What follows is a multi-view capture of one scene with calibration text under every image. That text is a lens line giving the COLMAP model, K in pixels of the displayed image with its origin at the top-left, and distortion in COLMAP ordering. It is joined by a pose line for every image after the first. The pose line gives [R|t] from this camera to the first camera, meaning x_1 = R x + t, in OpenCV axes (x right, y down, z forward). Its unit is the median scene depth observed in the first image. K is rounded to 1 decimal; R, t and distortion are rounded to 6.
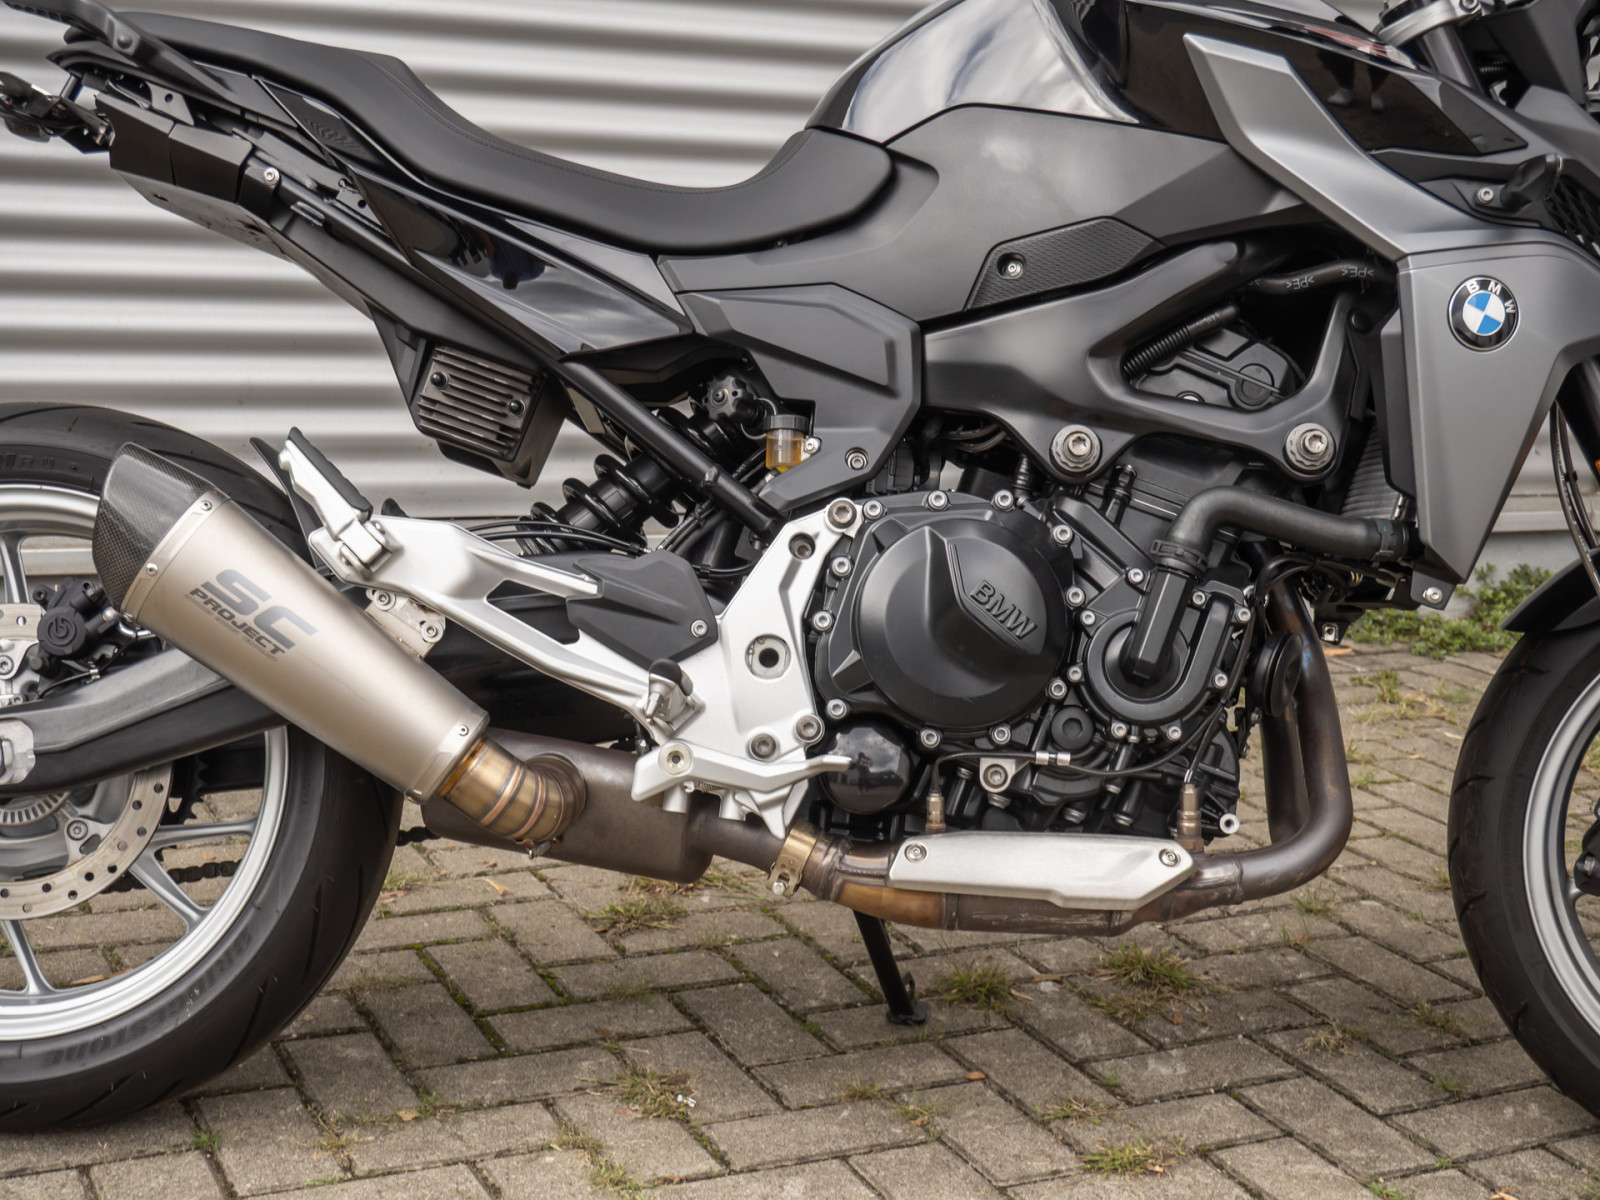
lens RADIAL K [[2395.6, 0, 795.2], [0, 2395.6, 614.7], [0, 0, 1]] dist [0.059955, 0.000000]
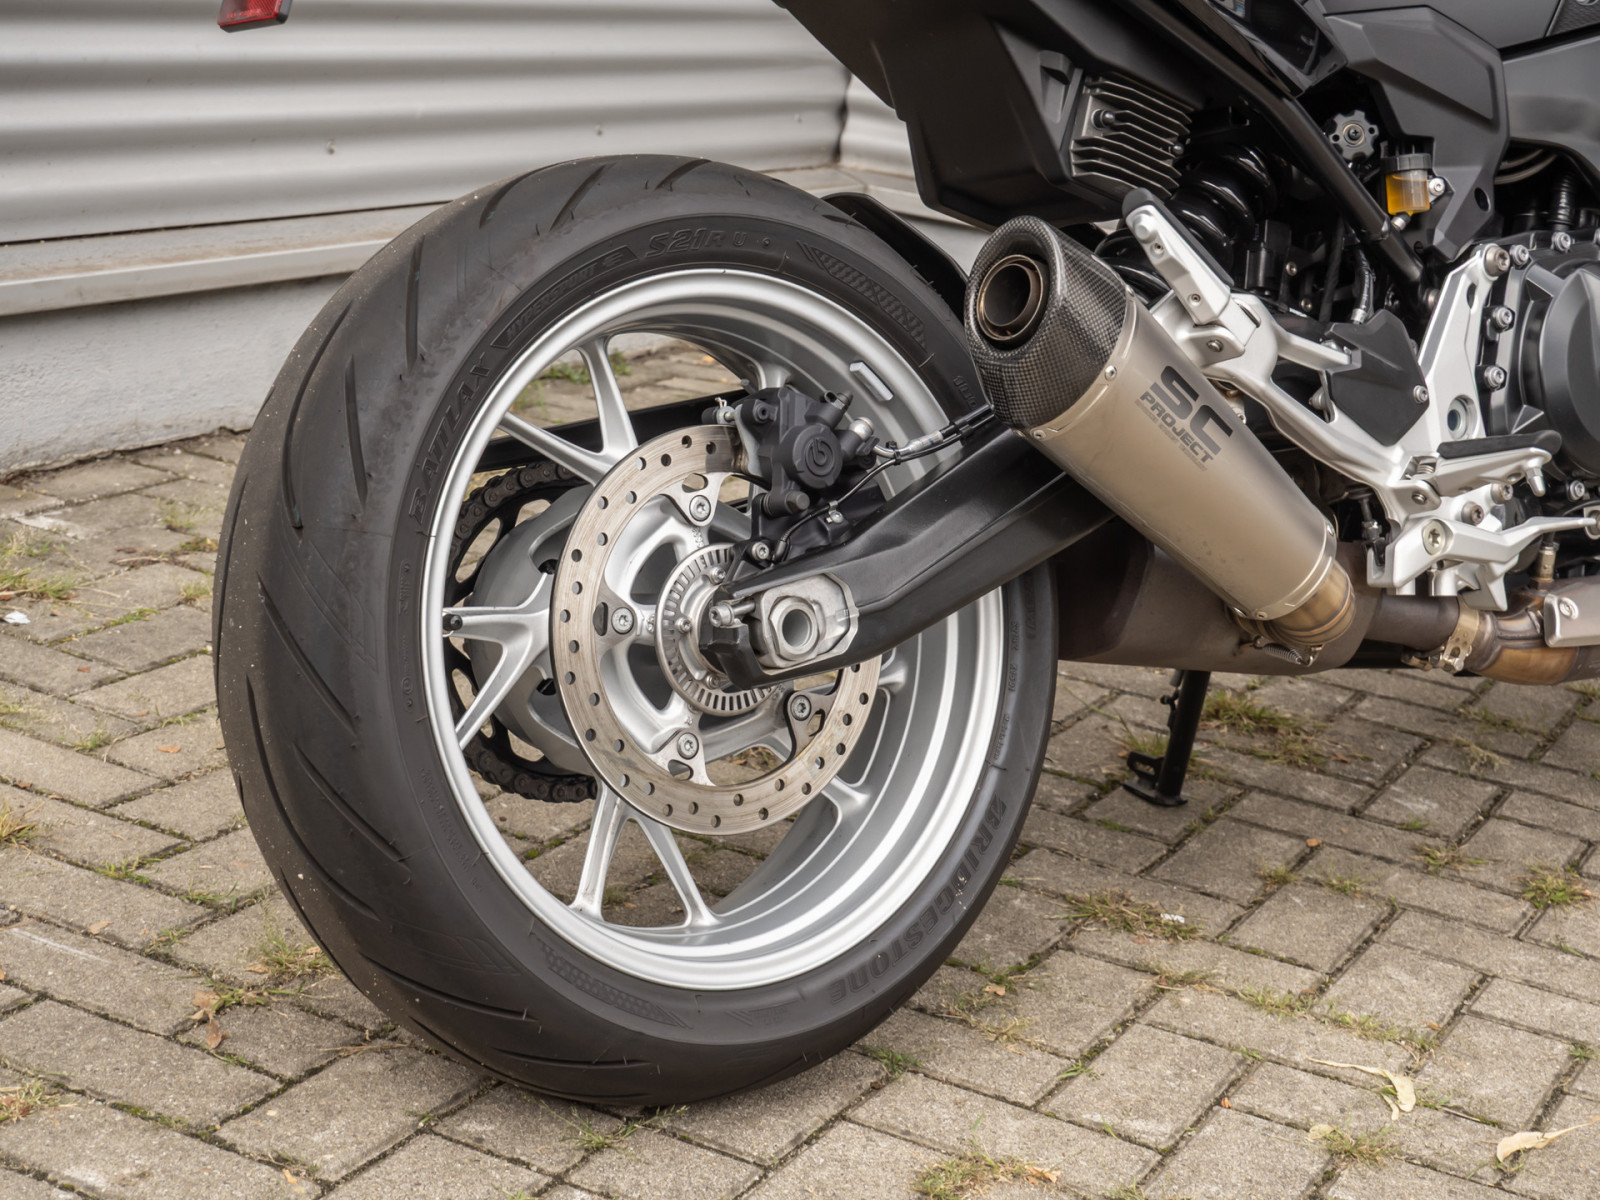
lens RADIAL K [[2968.3, 0, 804.6], [0, 2968.3, 594.3], [0, 0, 1]] dist [0.021185, 0.000000]
pose [[0.778891, -0.115112, 0.616505, -0.903635], [0.046985, 0.990959, 0.125667, -0.069970], [-0.625397, -0.068914, 0.777257, 0.252224]]
